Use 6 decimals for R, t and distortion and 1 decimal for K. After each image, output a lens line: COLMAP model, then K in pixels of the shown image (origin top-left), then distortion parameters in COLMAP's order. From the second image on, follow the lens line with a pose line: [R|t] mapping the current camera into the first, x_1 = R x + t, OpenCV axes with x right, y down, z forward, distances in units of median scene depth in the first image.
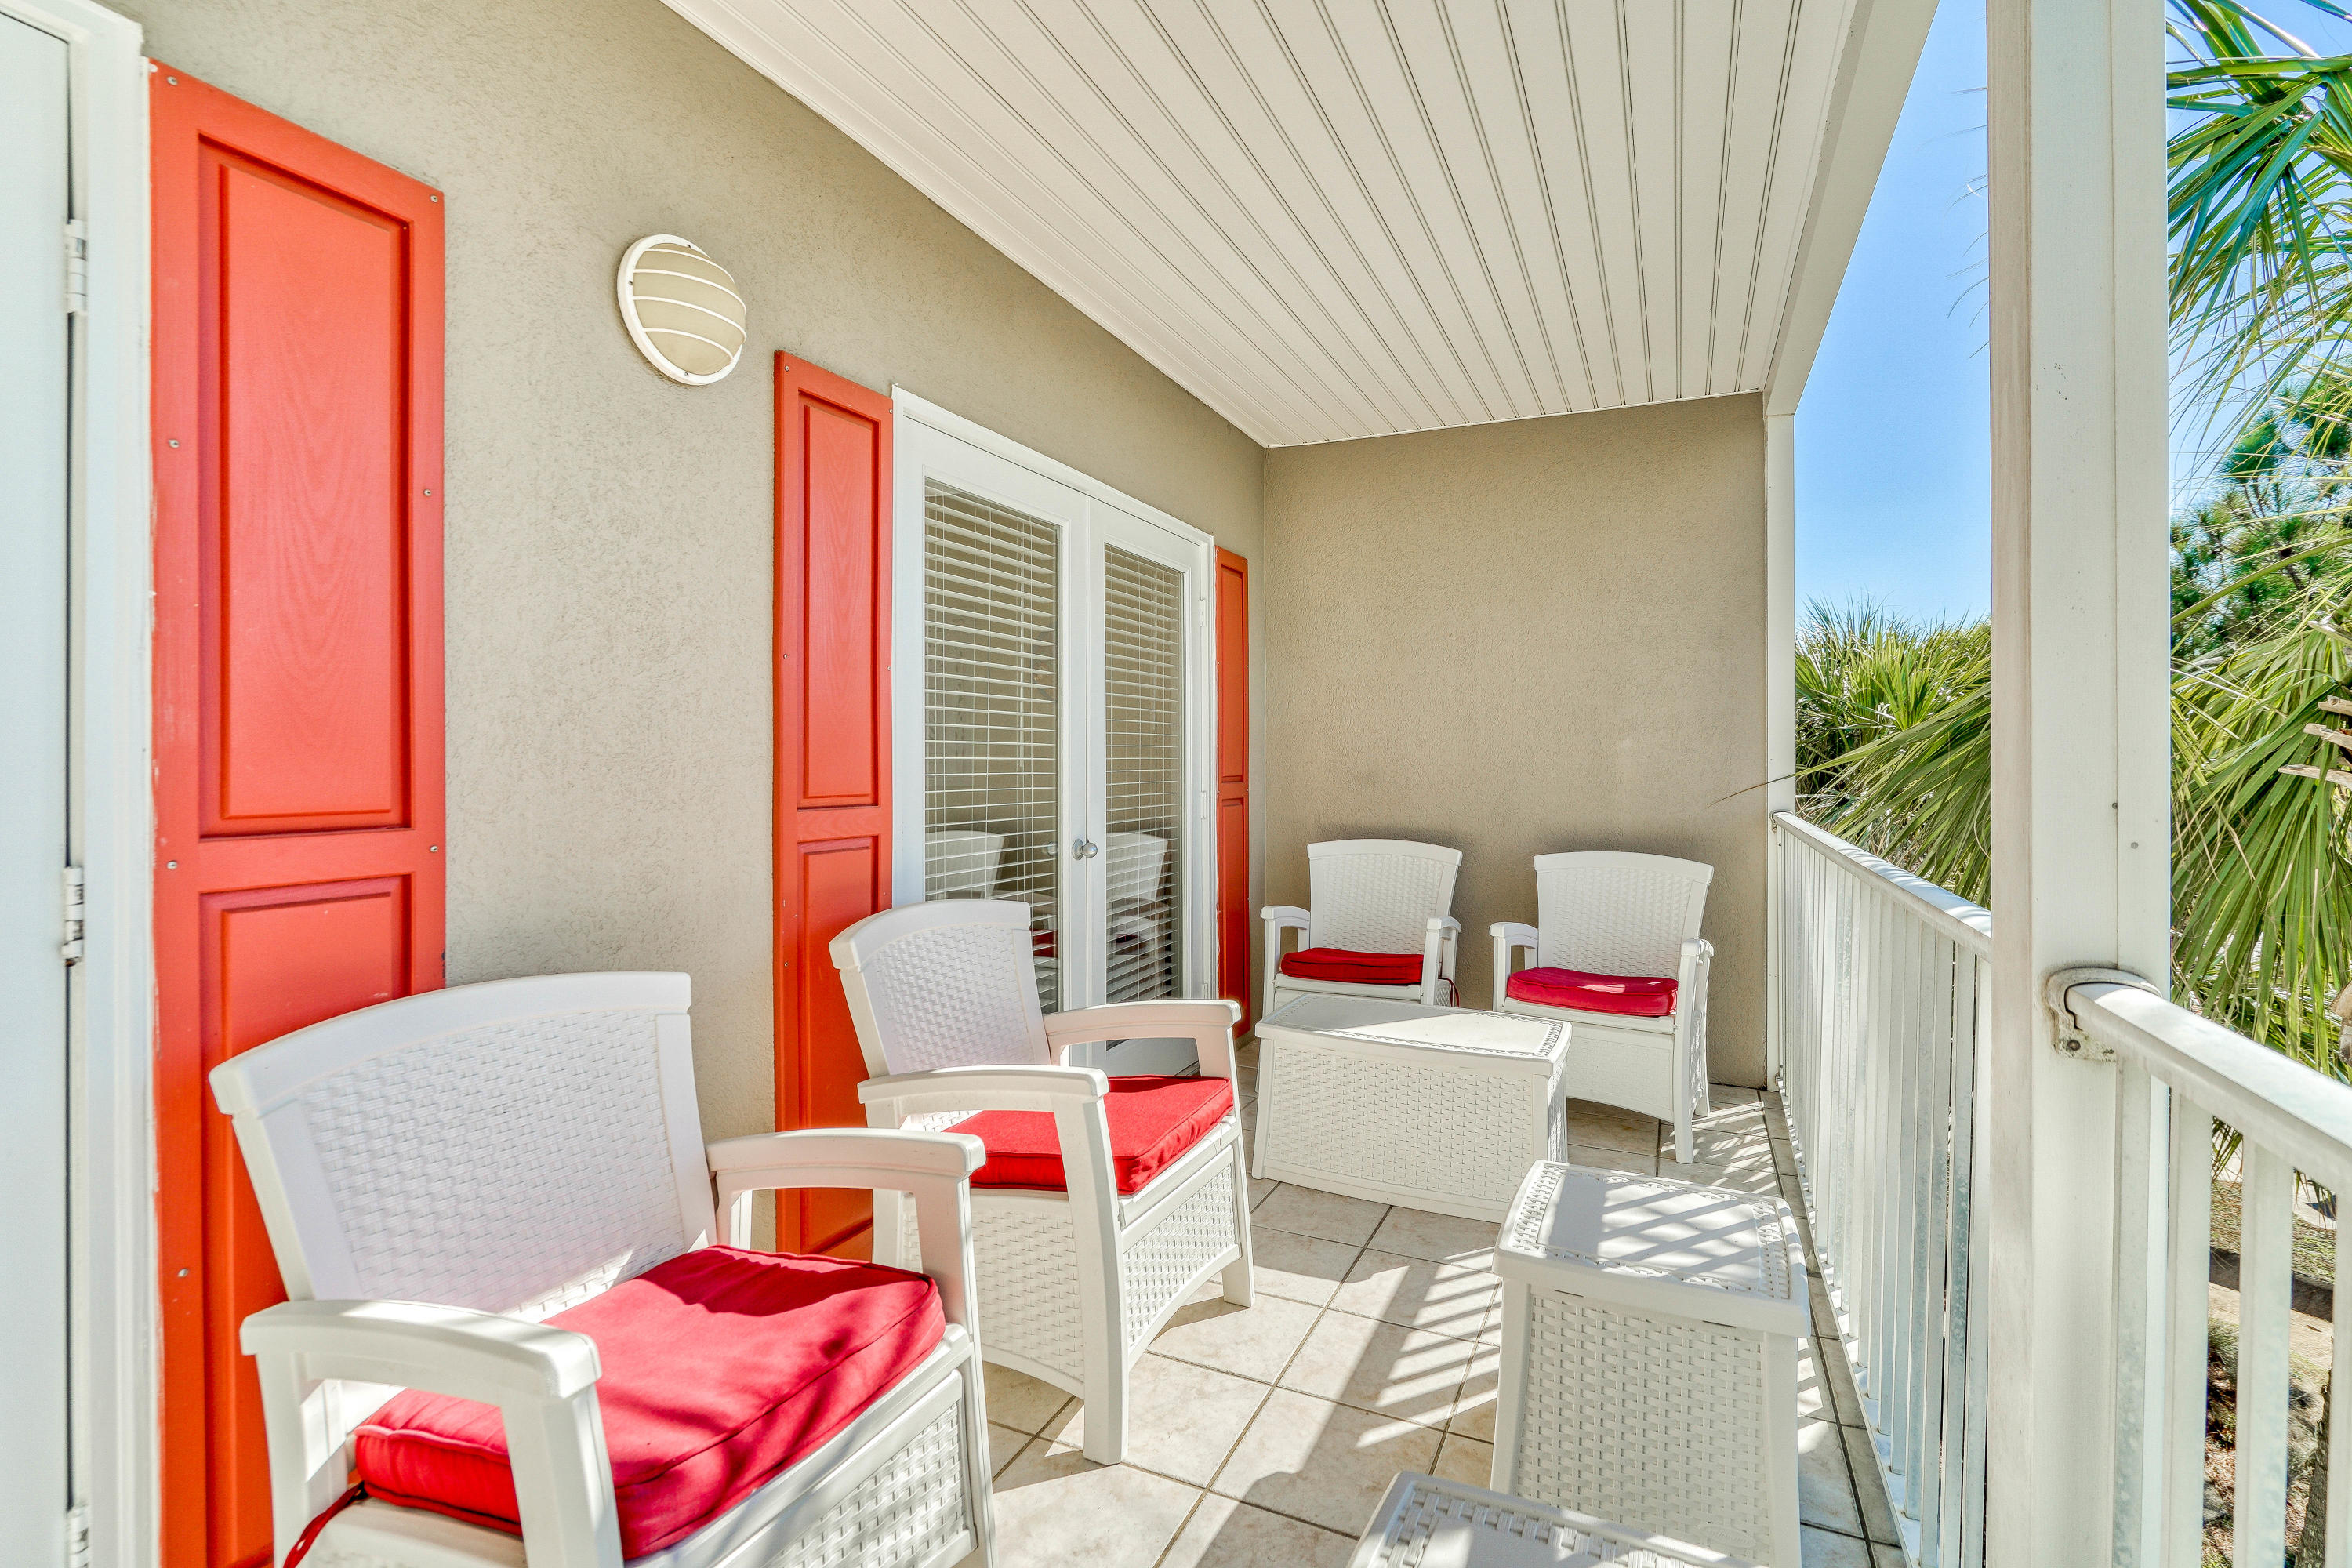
lens RADIAL K [[1093.1, 0, 1193.9], [0, 1093.1, 774.2], [0, 0, 1]] dist [-0.021328, 0.009259]
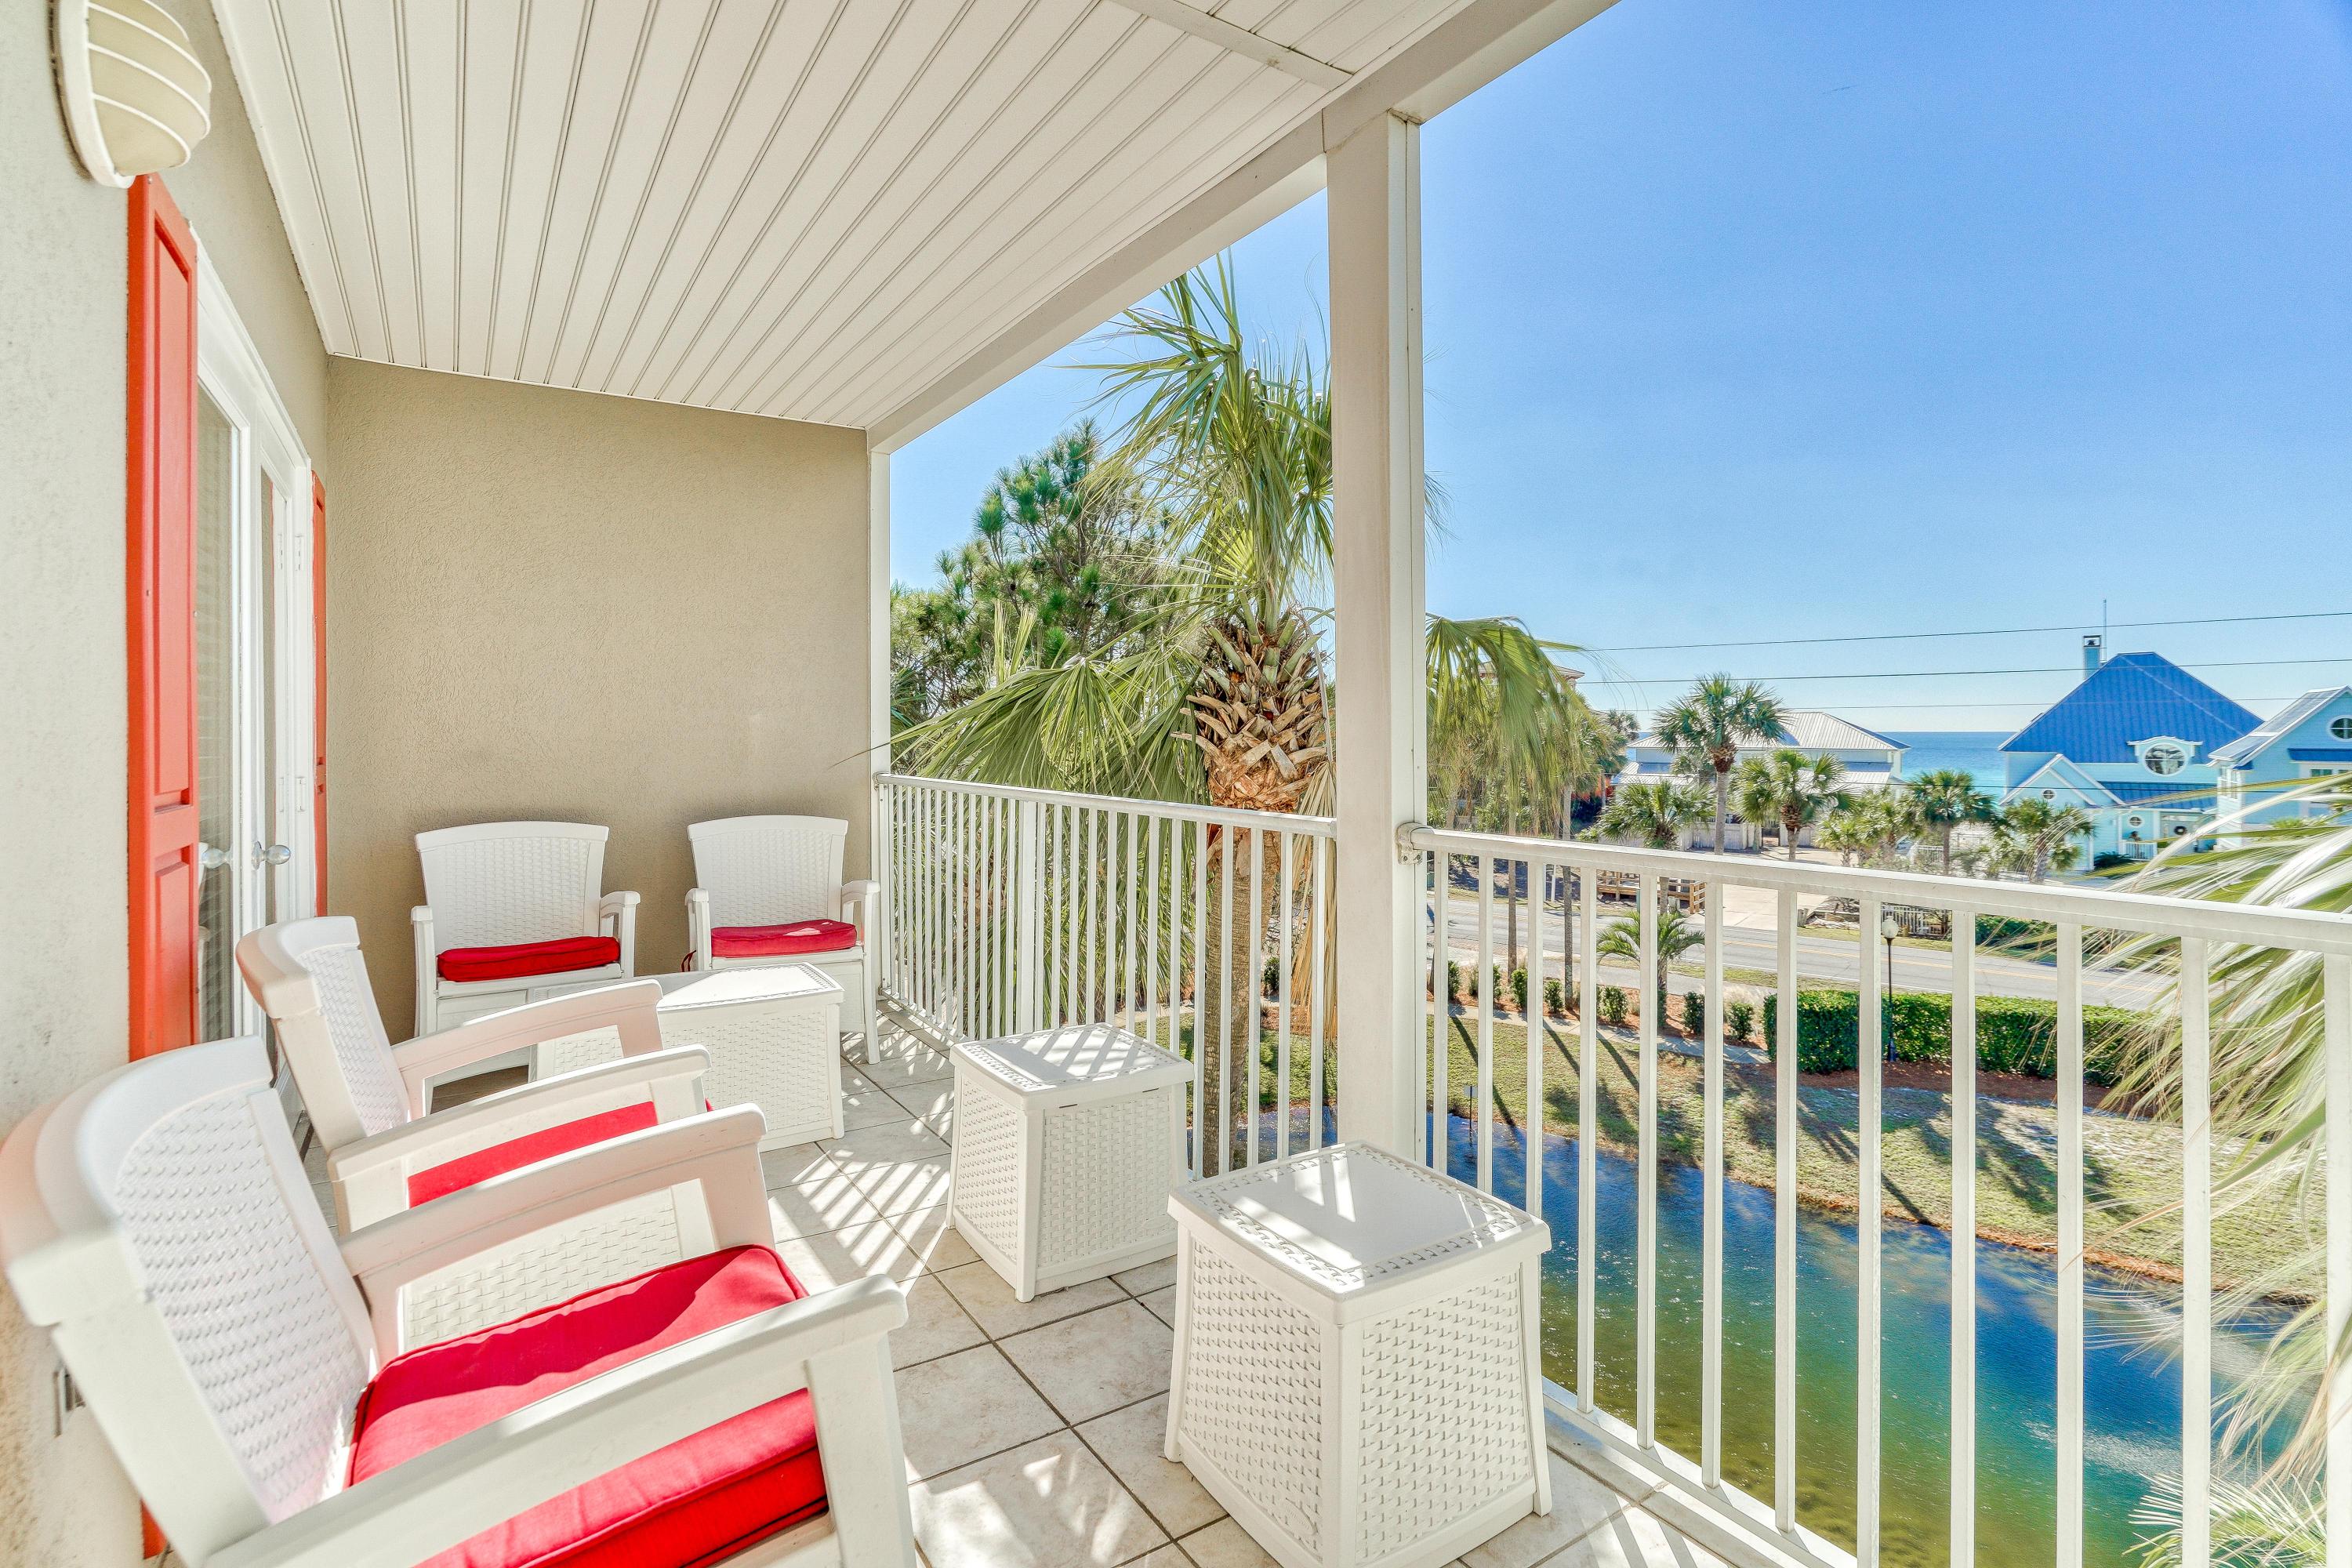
lens RADIAL K [[1093.1, 0, 1159.7], [0, 1093.1, 734.9], [0, 0, 1]] dist [-0.021328, 0.009259]
pose [[0.560546, -0.010547, 0.828056, -0.320858], [0.019815, 0.999803, -0.000679, -0.002534], [-0.827886, 0.016788, 0.560644, 0.039483]]
